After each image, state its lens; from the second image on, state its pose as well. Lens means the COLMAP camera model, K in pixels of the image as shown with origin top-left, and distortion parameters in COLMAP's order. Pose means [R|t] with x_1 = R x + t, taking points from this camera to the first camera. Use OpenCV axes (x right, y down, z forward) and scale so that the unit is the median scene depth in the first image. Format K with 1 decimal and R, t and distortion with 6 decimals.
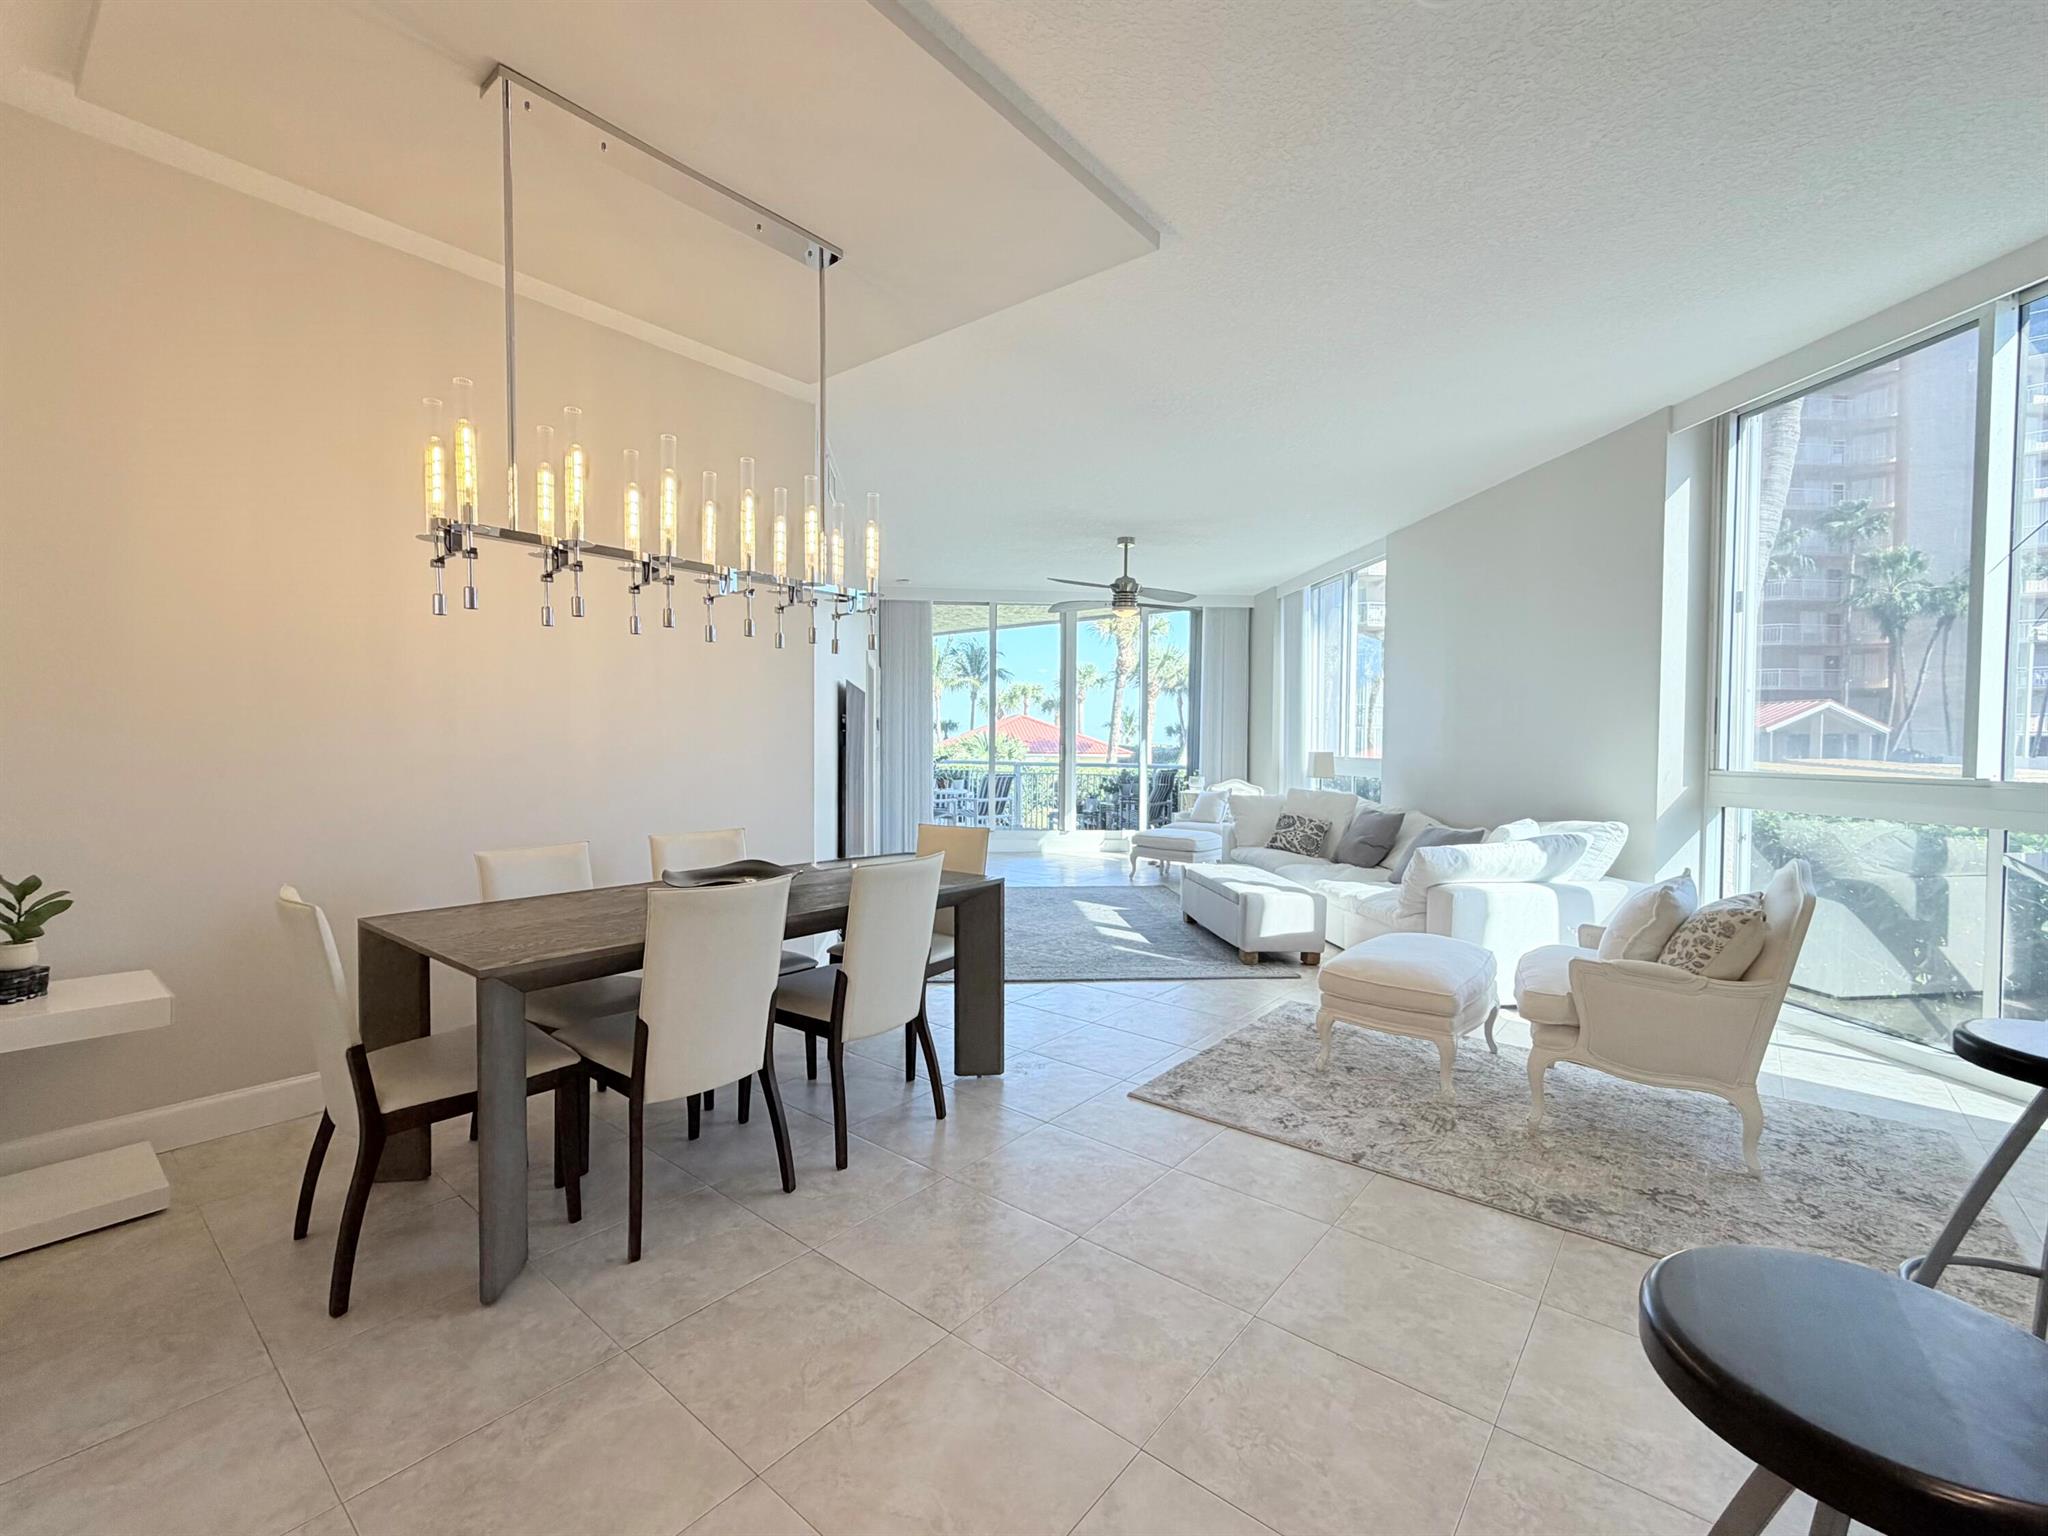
lens RADIAL K [[868.7, 0, 1024.0], [0, 868.7, 768.0], [0, 0, 1]] dist [0.001772, 0.000072]
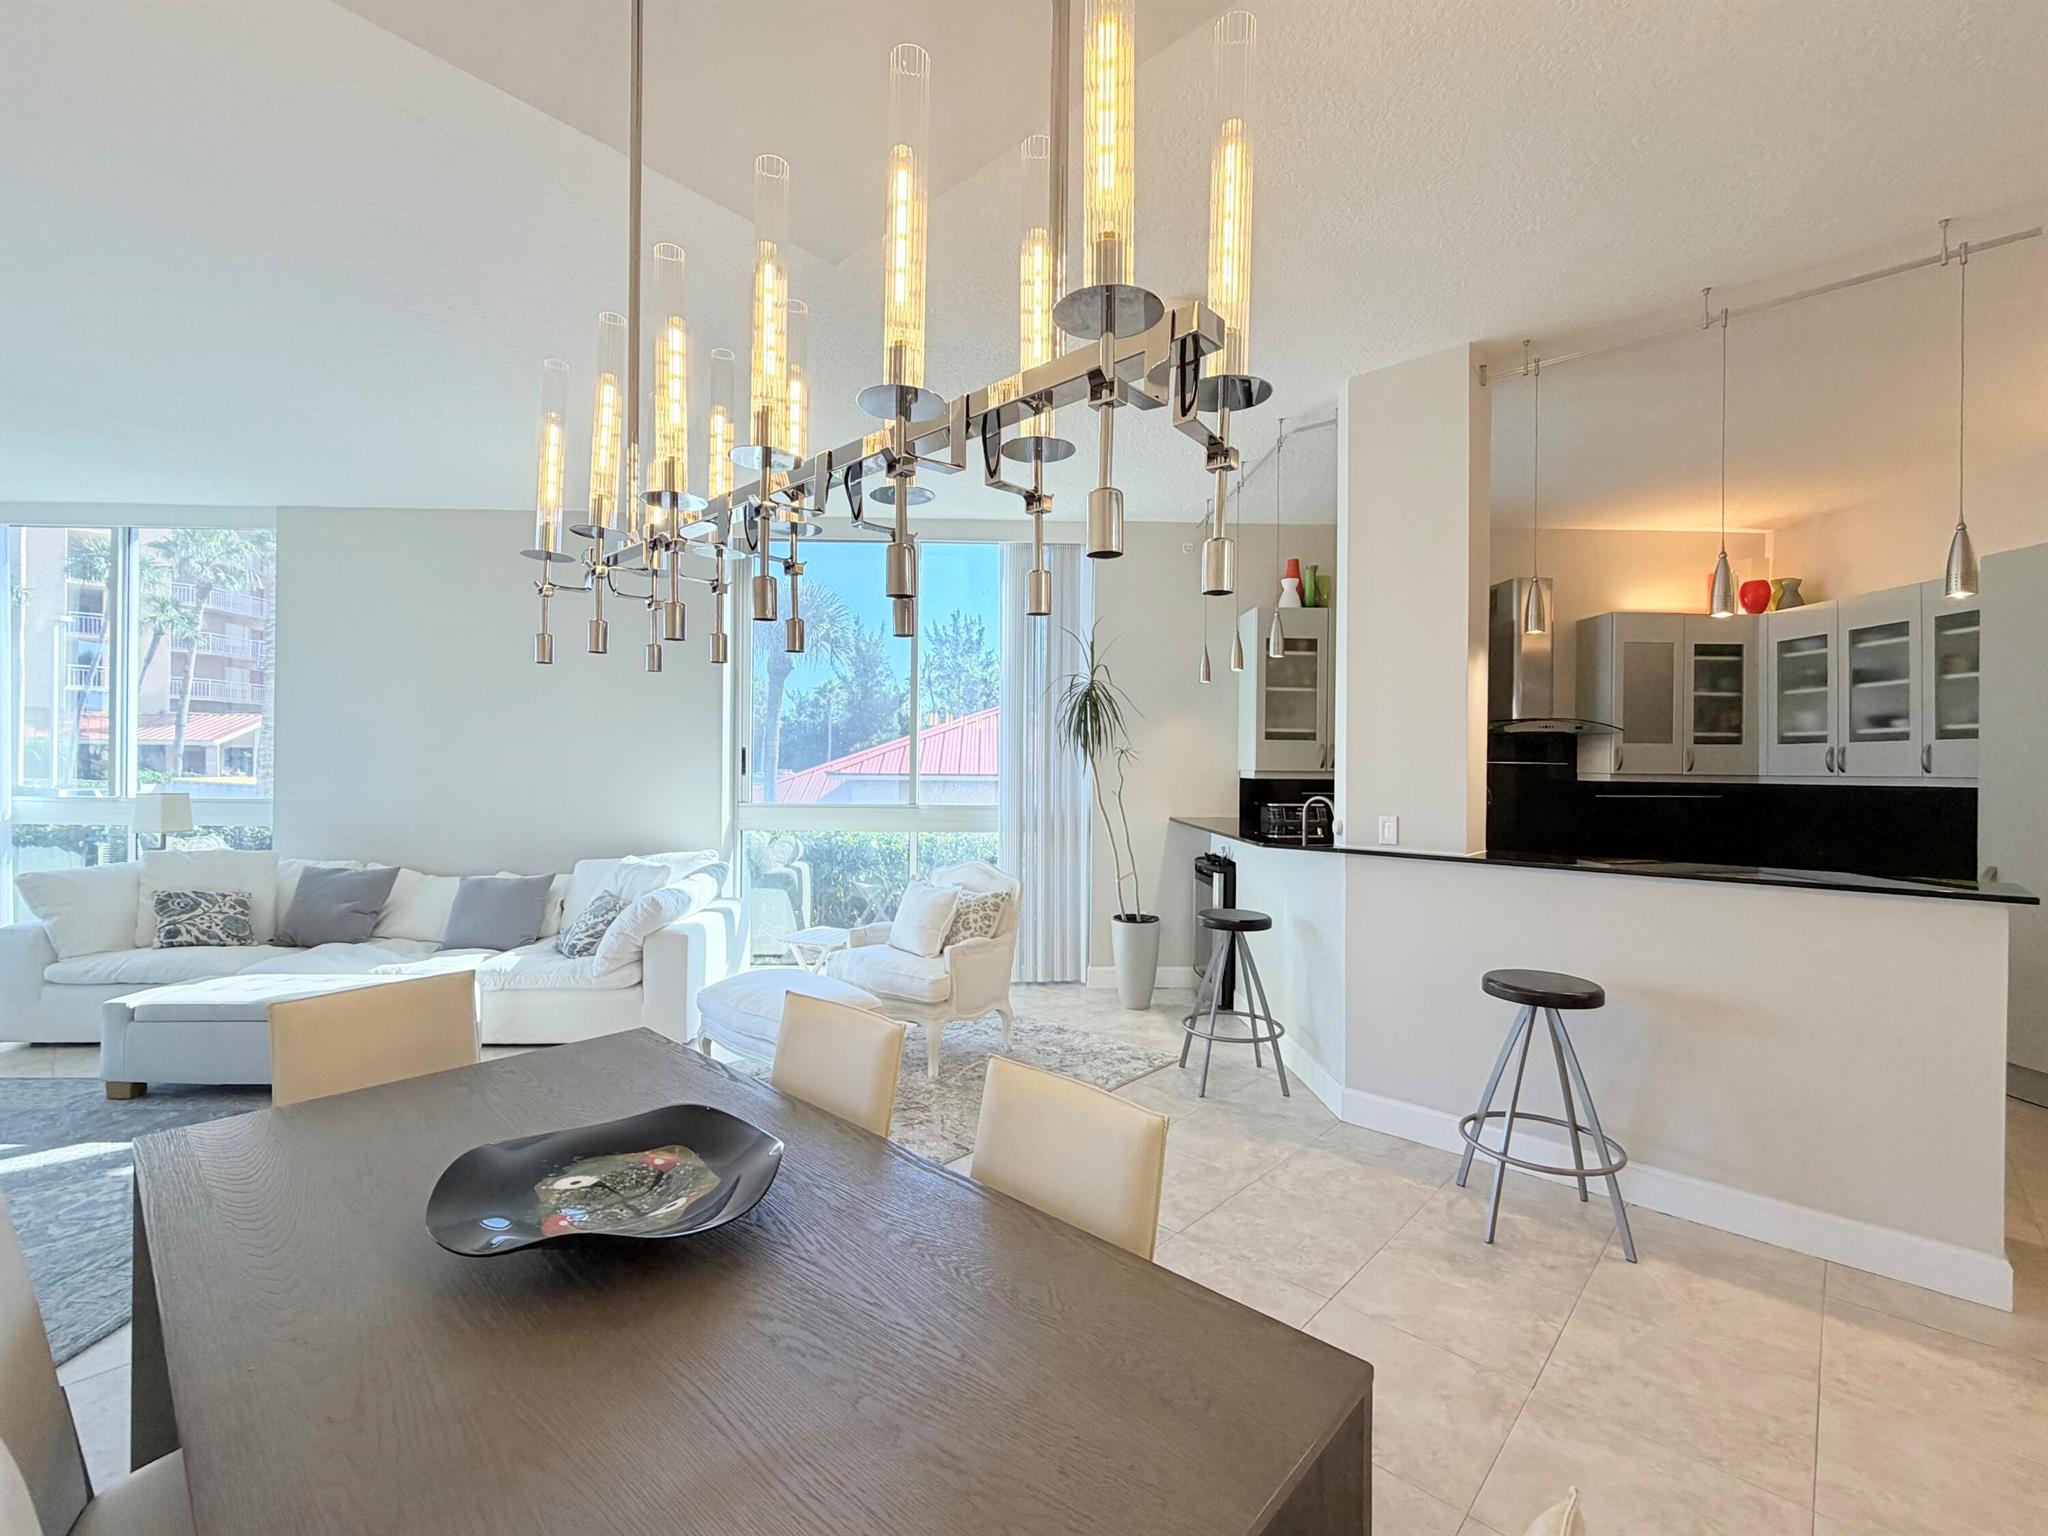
lens RADIAL K [[878.9, 0, 1014.9], [0, 878.9, 768.8], [0, 0, 1]] dist [-0.000332, -0.000294]
pose [[0.070793, -0.008856, 0.997452, -0.287427], [0.019892, 0.999774, 0.007465, -0.028988], [-0.997293, 0.019313, 0.070953, 0.293775]]
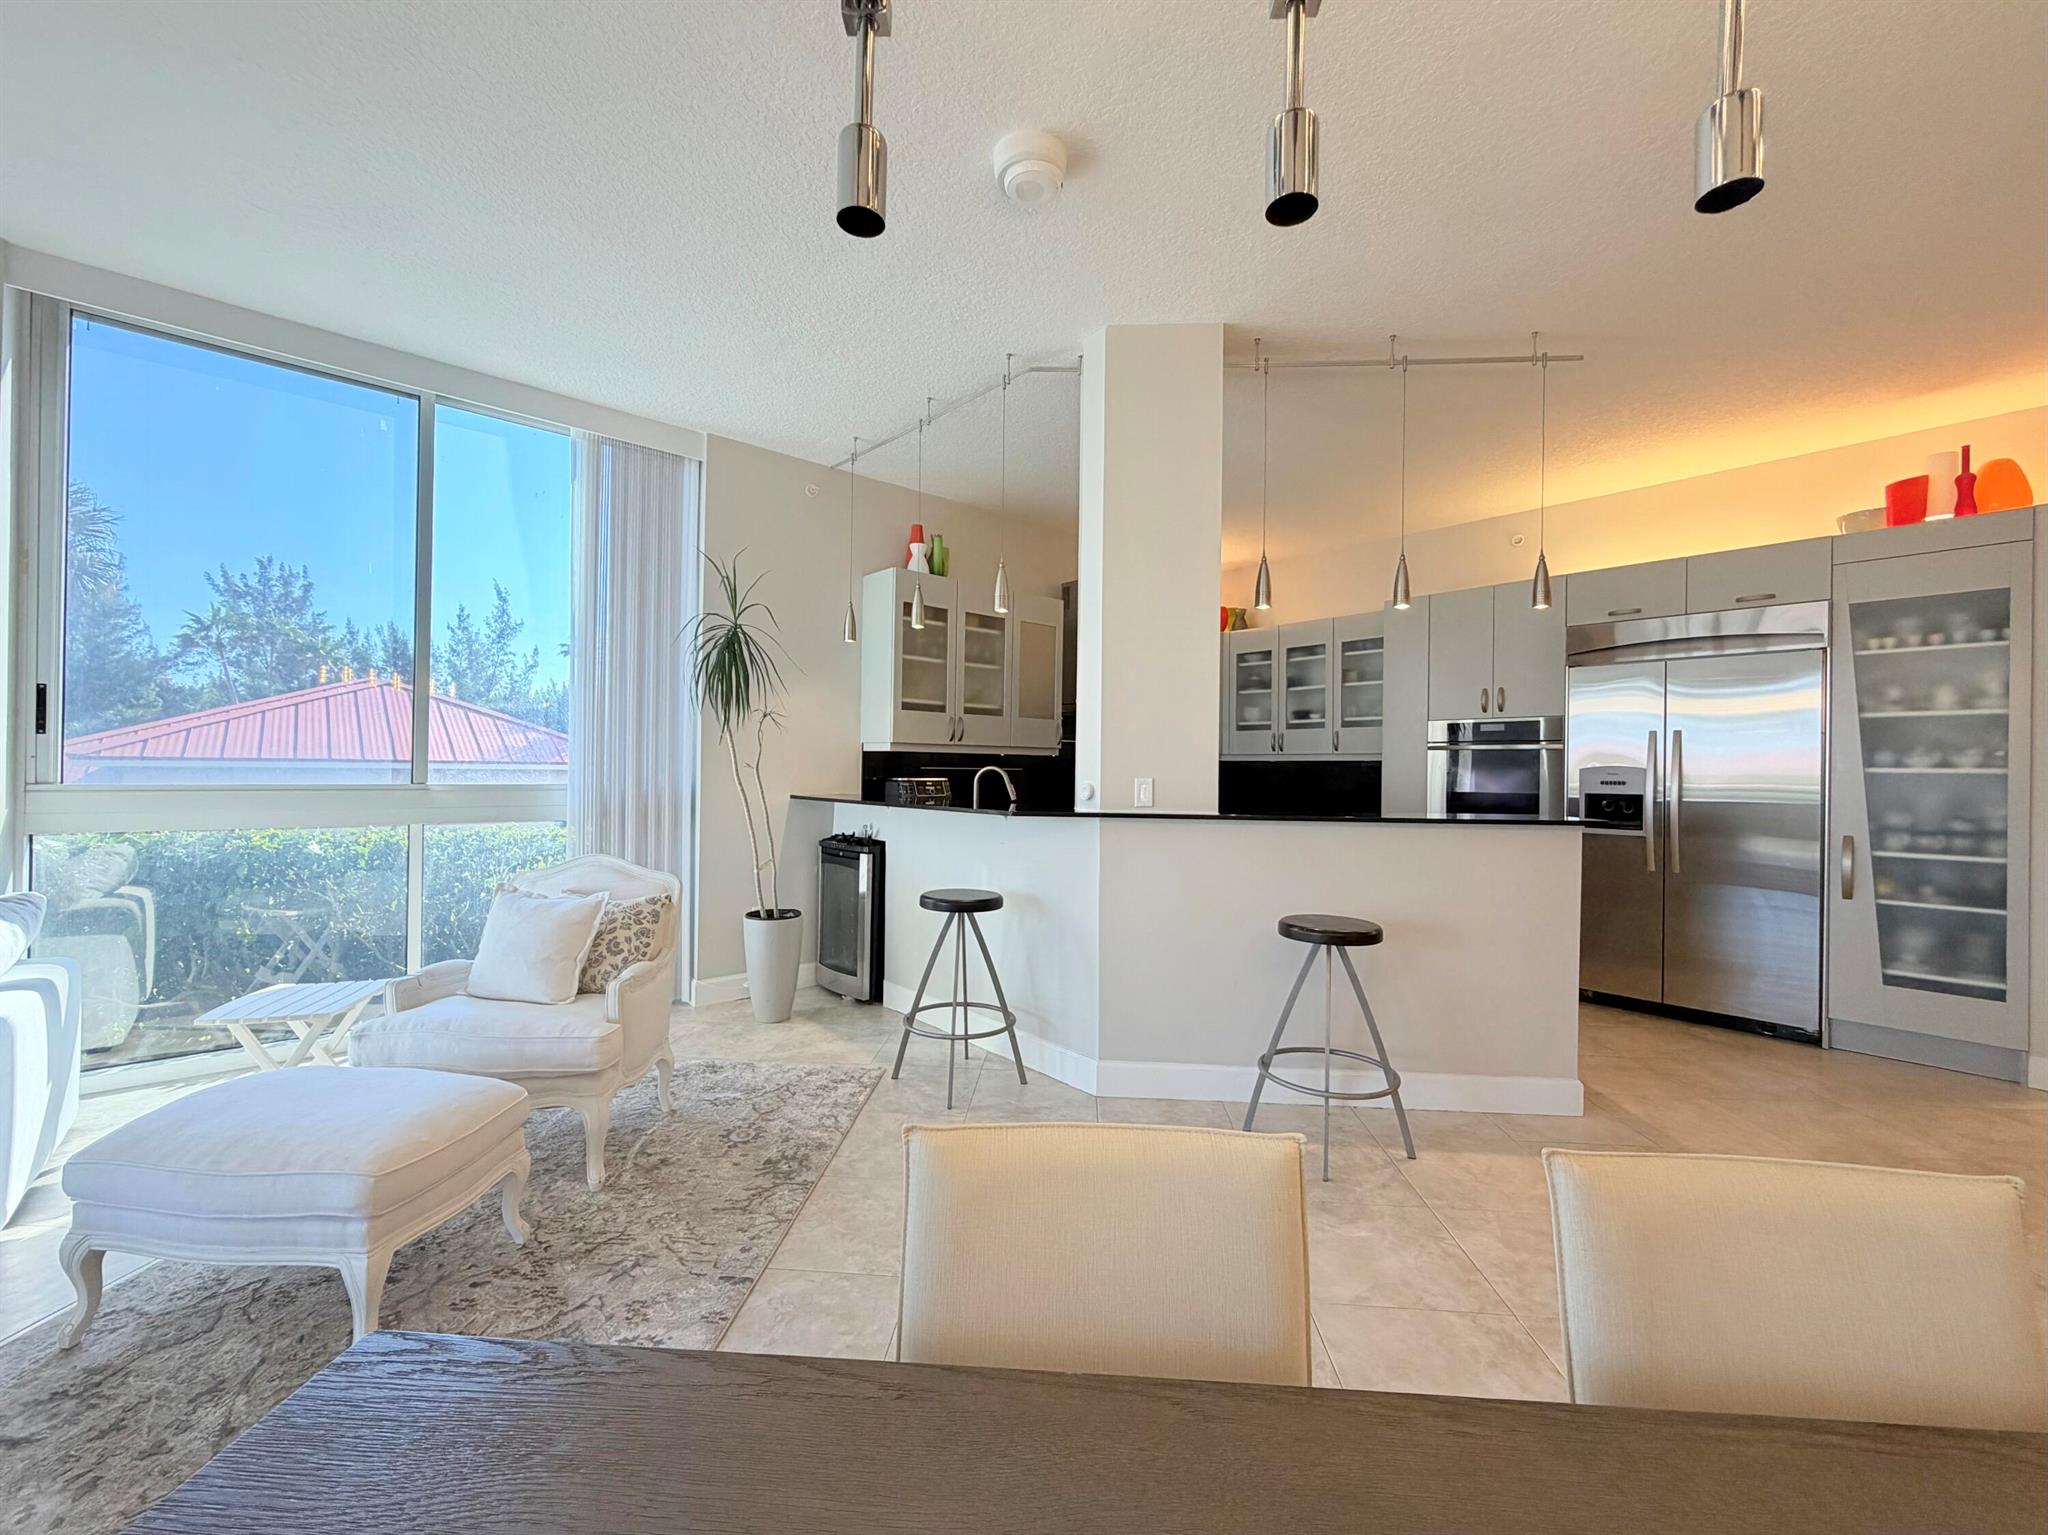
lens RADIAL K [[825.7, 0, 1024.0], [0, 825.7, 767.5], [0, 0, 1]] dist [-0.000020, -0.000293]
pose [[-0.574936, -0.014540, 0.818069, -0.132024], [0.005208, 0.999757, 0.021429, -0.012127], [-0.818182, 0.016581, -0.574720, 0.427793]]
